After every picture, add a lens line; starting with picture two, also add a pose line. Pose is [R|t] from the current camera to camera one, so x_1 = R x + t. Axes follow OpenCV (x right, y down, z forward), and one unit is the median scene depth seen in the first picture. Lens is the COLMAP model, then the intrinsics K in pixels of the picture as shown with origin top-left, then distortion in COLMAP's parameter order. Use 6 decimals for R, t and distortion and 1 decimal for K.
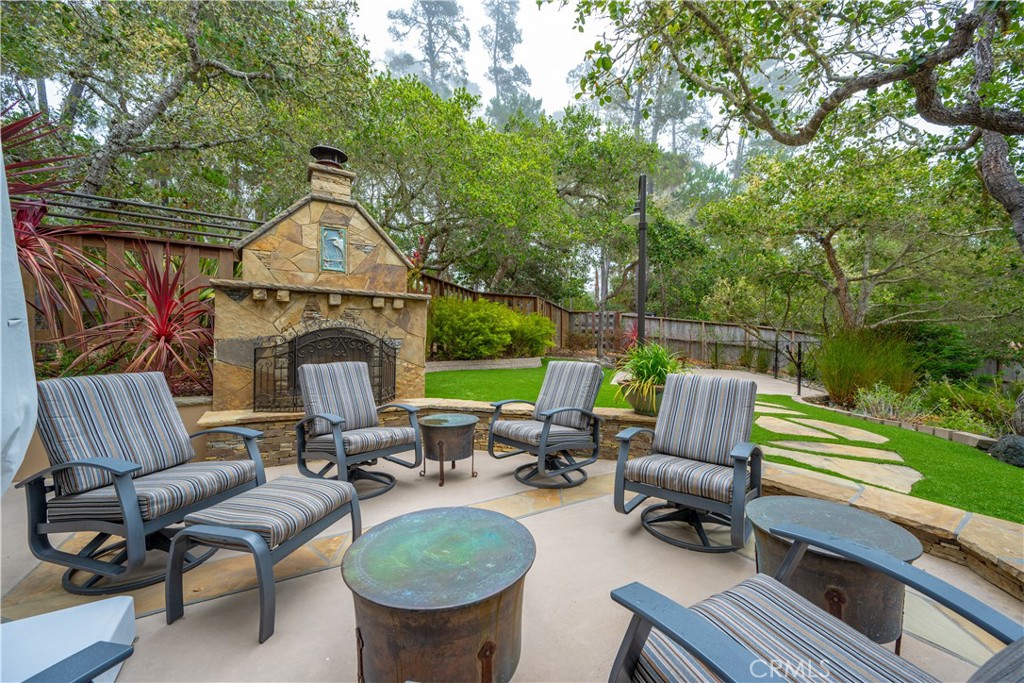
lens RADIAL K [[397.6, 0, 513.0], [0, 397.6, 341.9], [0, 0, 1]] dist [-0.000580, -0.000200]
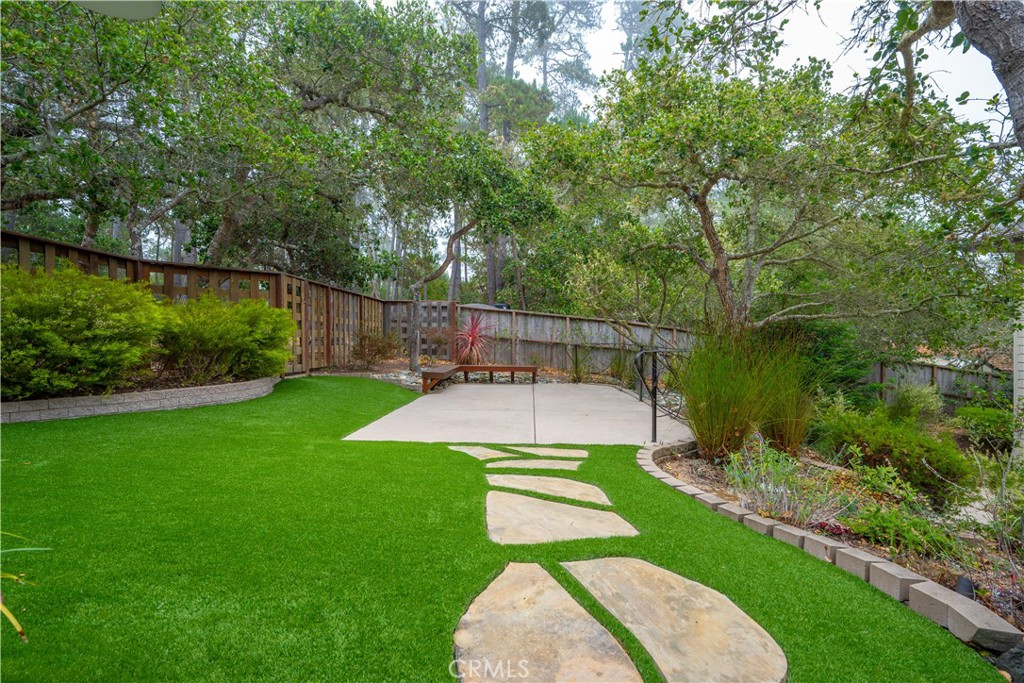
lens RADIAL K [[494.5, 0, 512.0], [0, 494.5, 341.5], [0, 0, 1]] dist [0.001039, 0.000388]
pose [[0.964643, -0.010566, 0.263349, 0.180019], [0.009927, 0.999944, 0.003756, -0.011582], [-0.263374, -0.001009, 0.964693, 0.192310]]
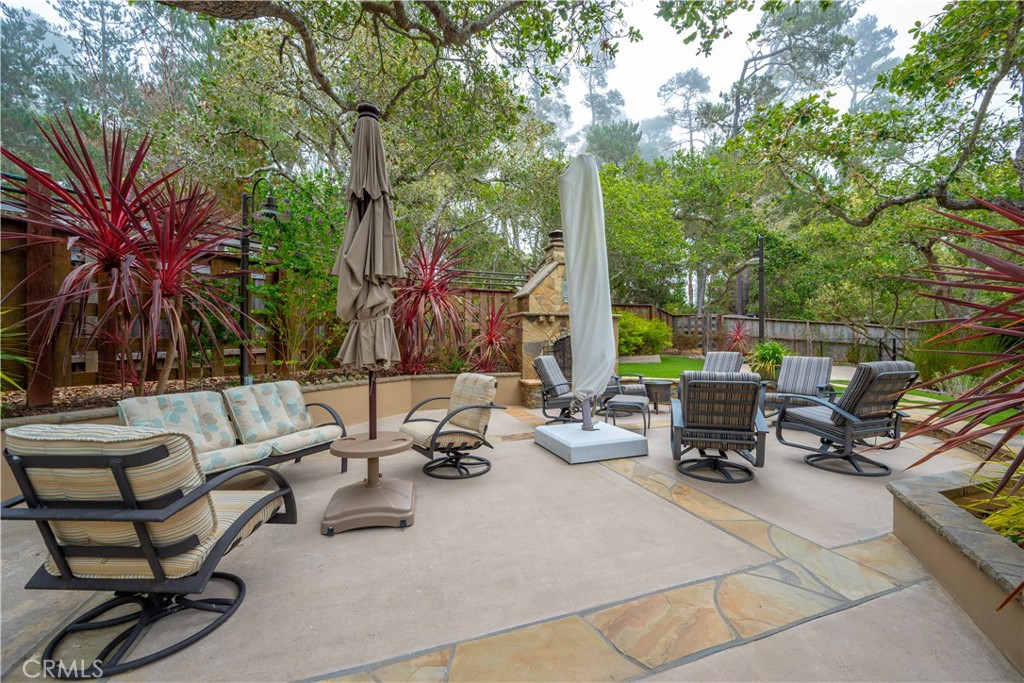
lens RADIAL K [[397.6, 0, 513.0], [0, 397.6, 341.9], [0, 0, 1]] dist [-0.000580, -0.000200]
pose [[0.980806, -0.015871, -0.194340, -0.113010], [0.014574, 0.999861, -0.008103, 0.001418], [0.194441, 0.005115, 0.980901, -0.248592]]
